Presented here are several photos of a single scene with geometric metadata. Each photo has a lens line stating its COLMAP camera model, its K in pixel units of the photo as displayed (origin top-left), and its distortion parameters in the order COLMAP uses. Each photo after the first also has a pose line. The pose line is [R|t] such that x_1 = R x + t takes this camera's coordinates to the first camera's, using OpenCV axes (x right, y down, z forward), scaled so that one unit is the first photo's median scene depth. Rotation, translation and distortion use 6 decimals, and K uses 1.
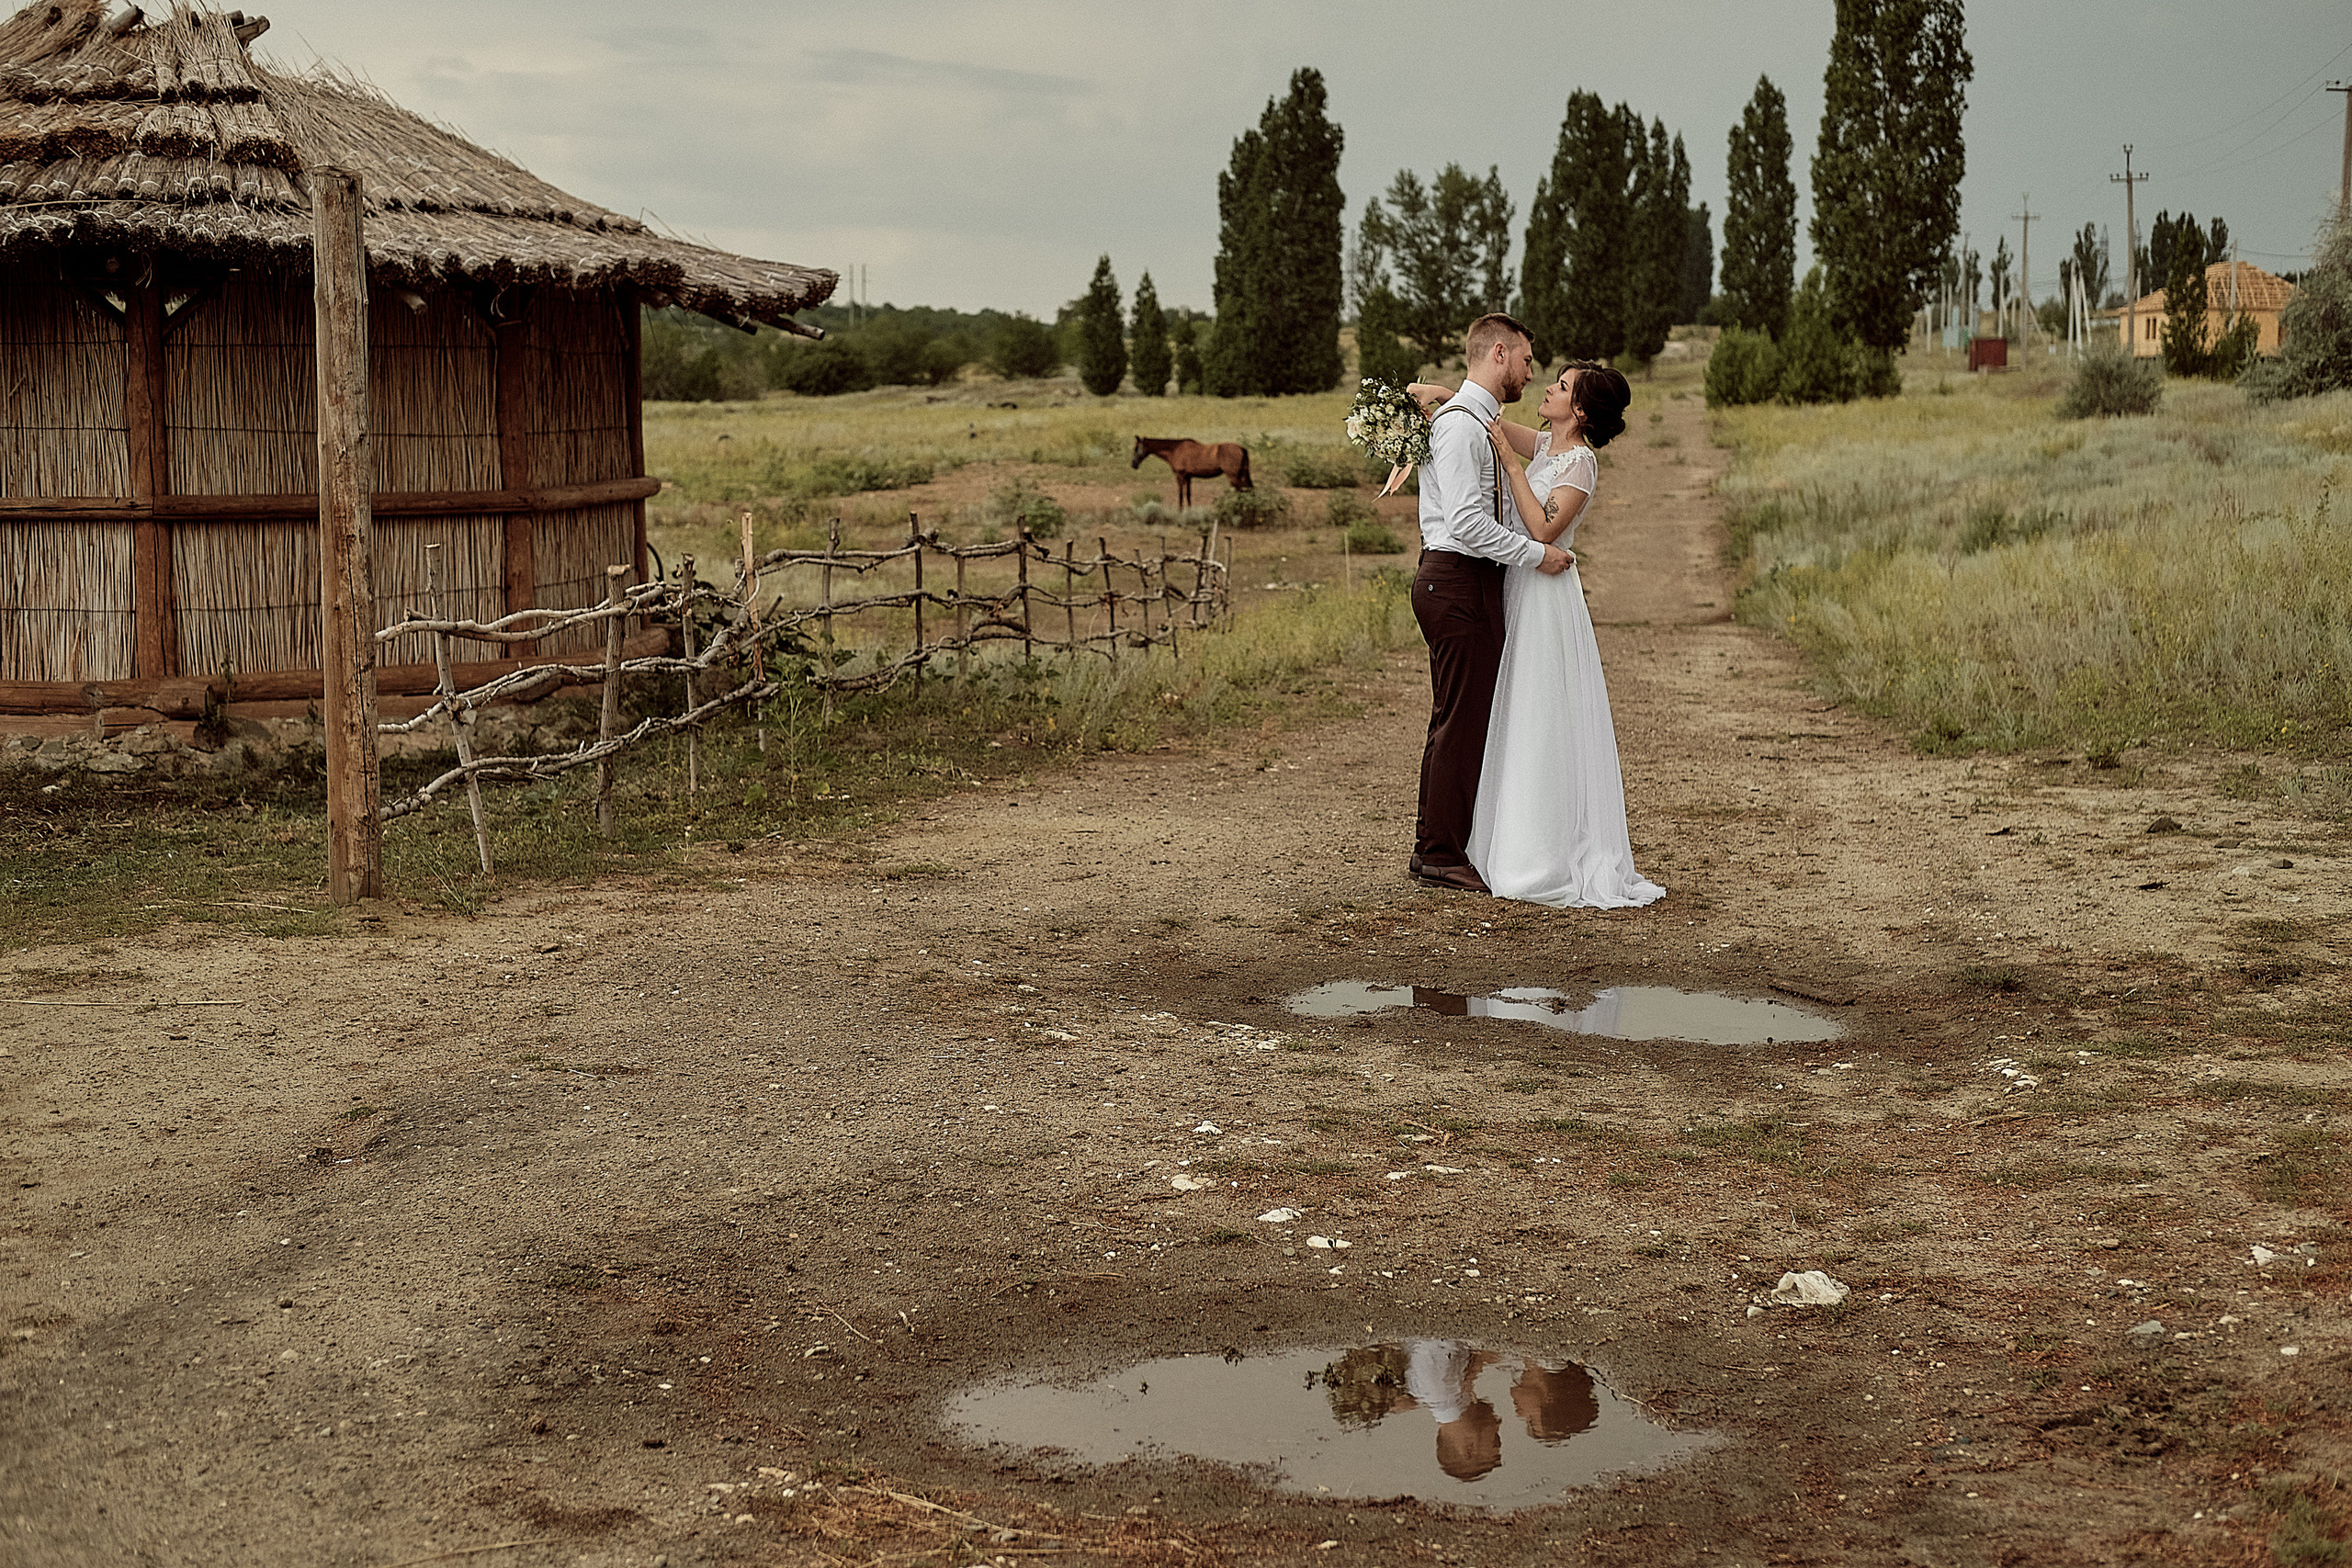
lens RADIAL K [[3524.8, 0, 1178.6], [0, 3524.8, 832.2], [0, 0, 1]] dist [0.005000, -0.187200]
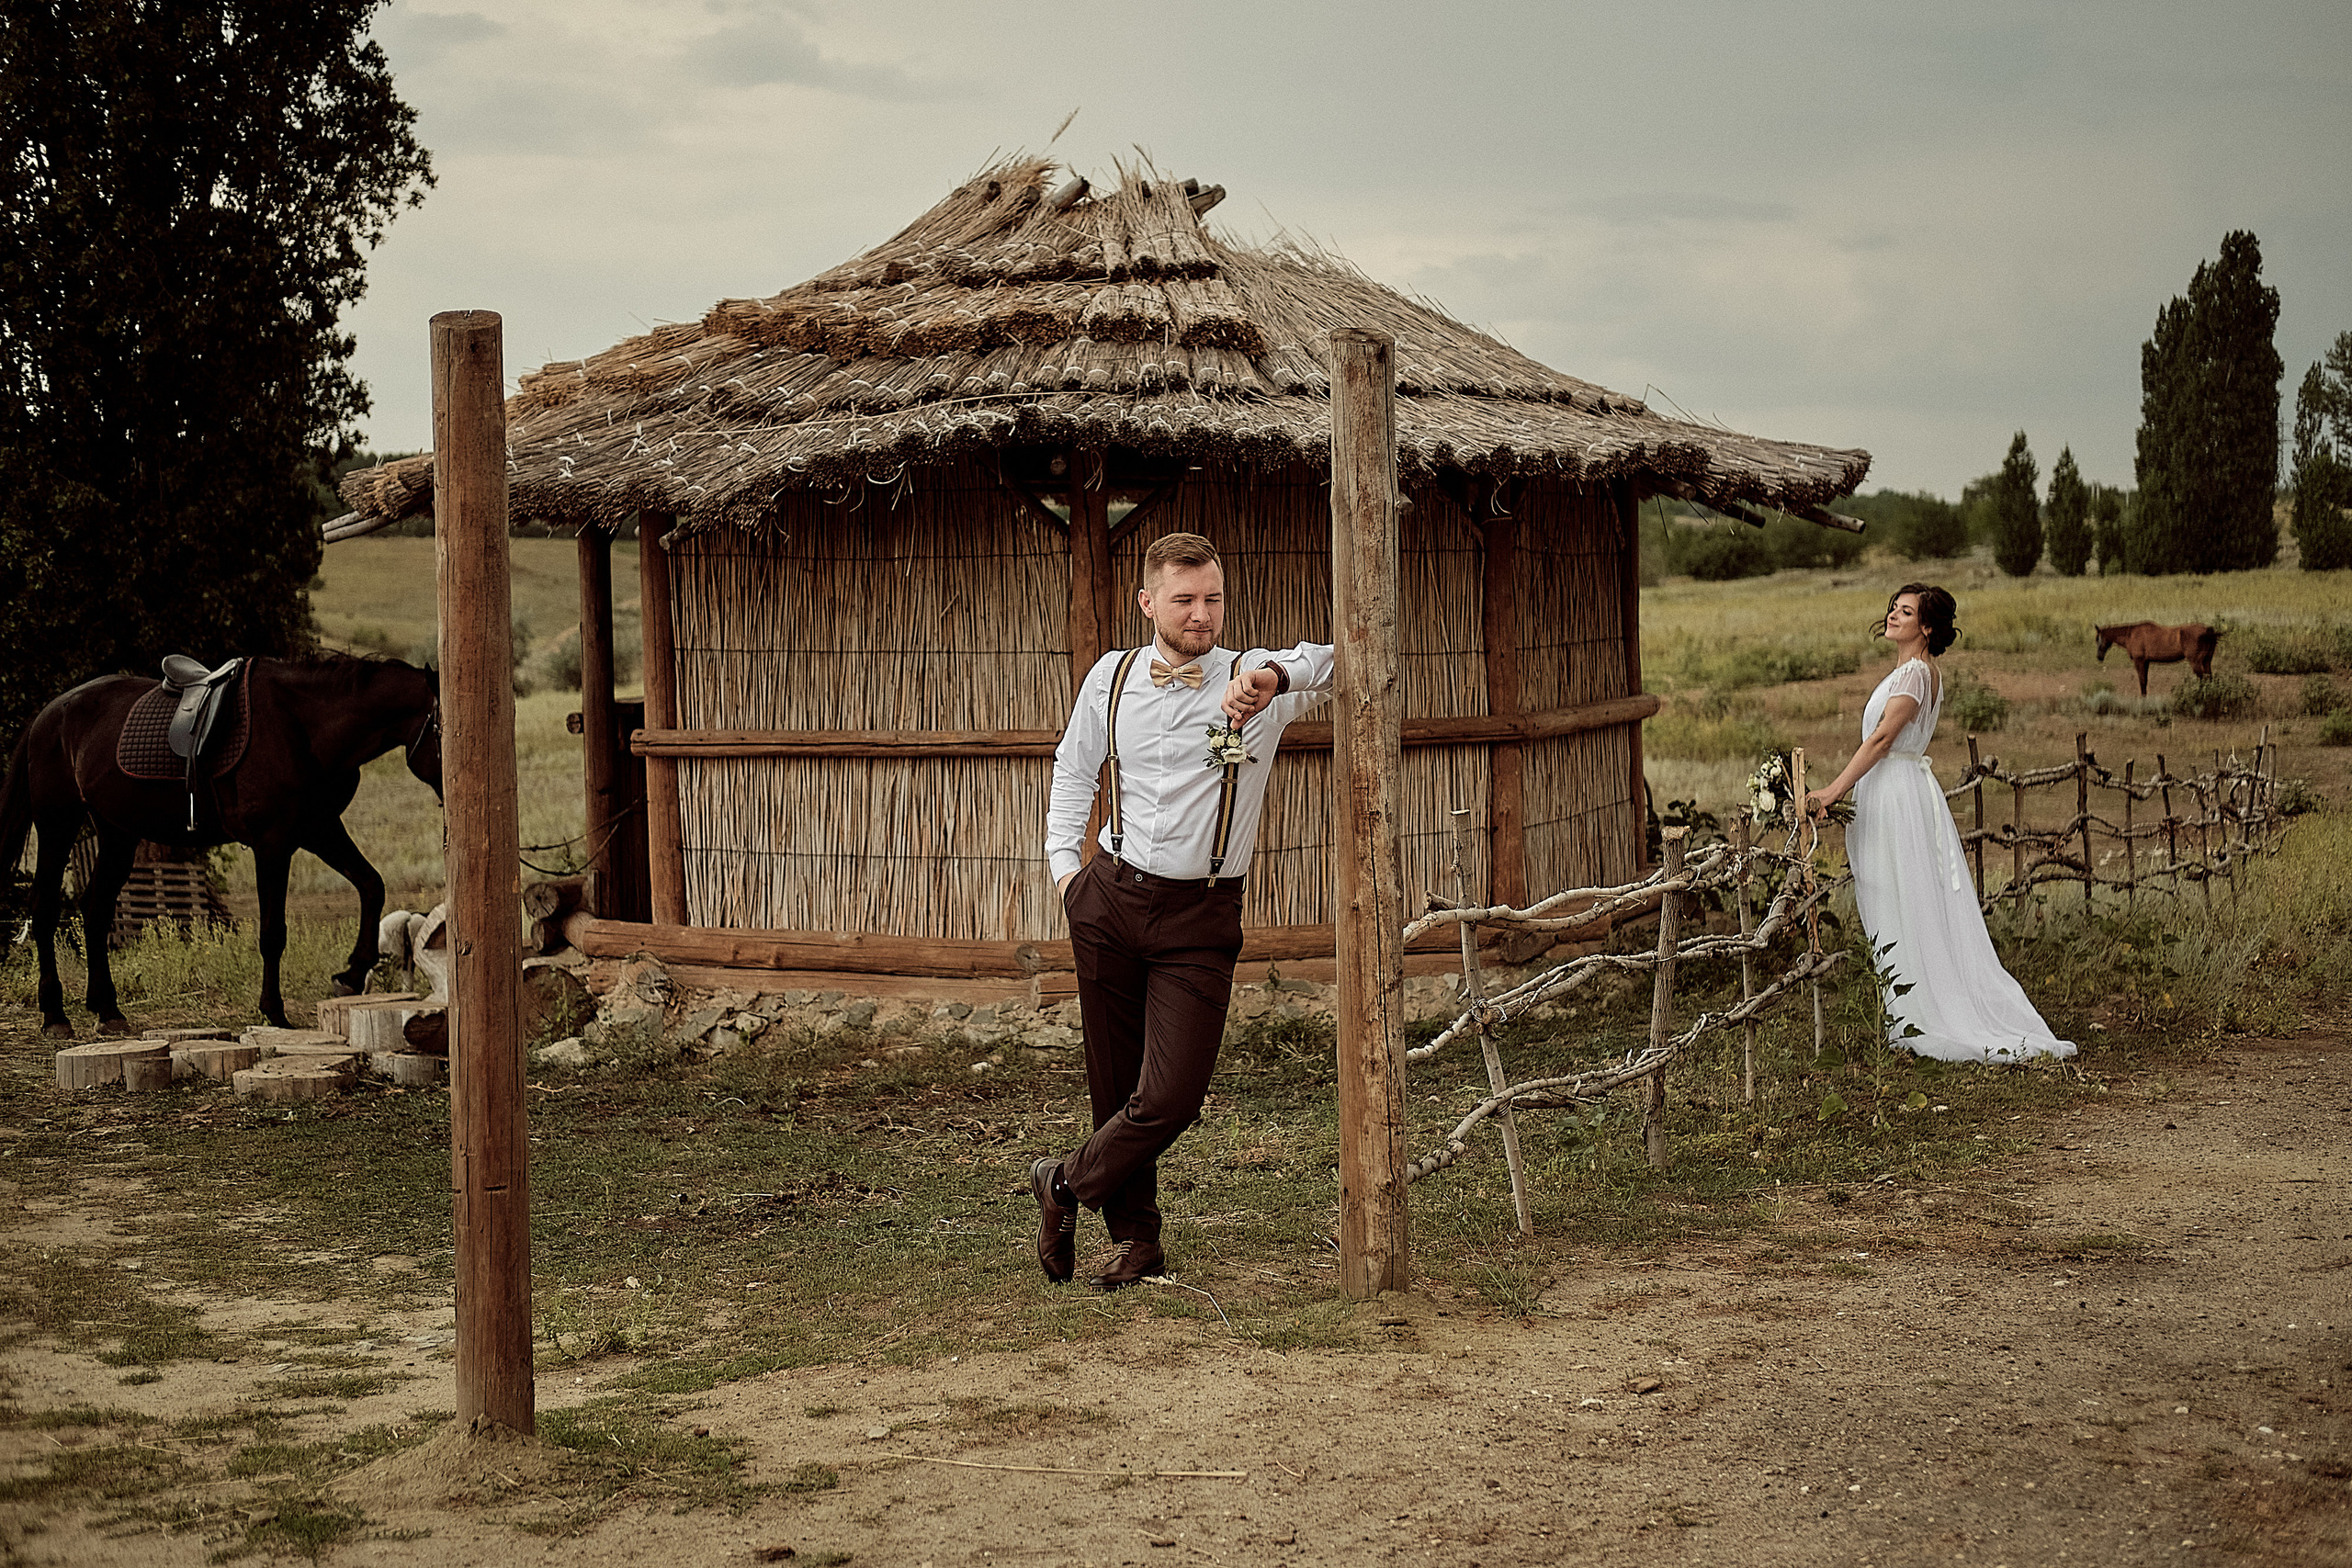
lens RADIAL K [[3524.8, 0, 1178.6], [0, 3524.8, 832.2], [0, 0, 1]] dist [0.005000, -0.187200]
pose [[0.968668, -0.001308, -0.248356, -0.051987], [-0.011677, 0.998640, -0.050802, -0.024289], [0.248084, 0.052110, 0.967336, 0.152711]]
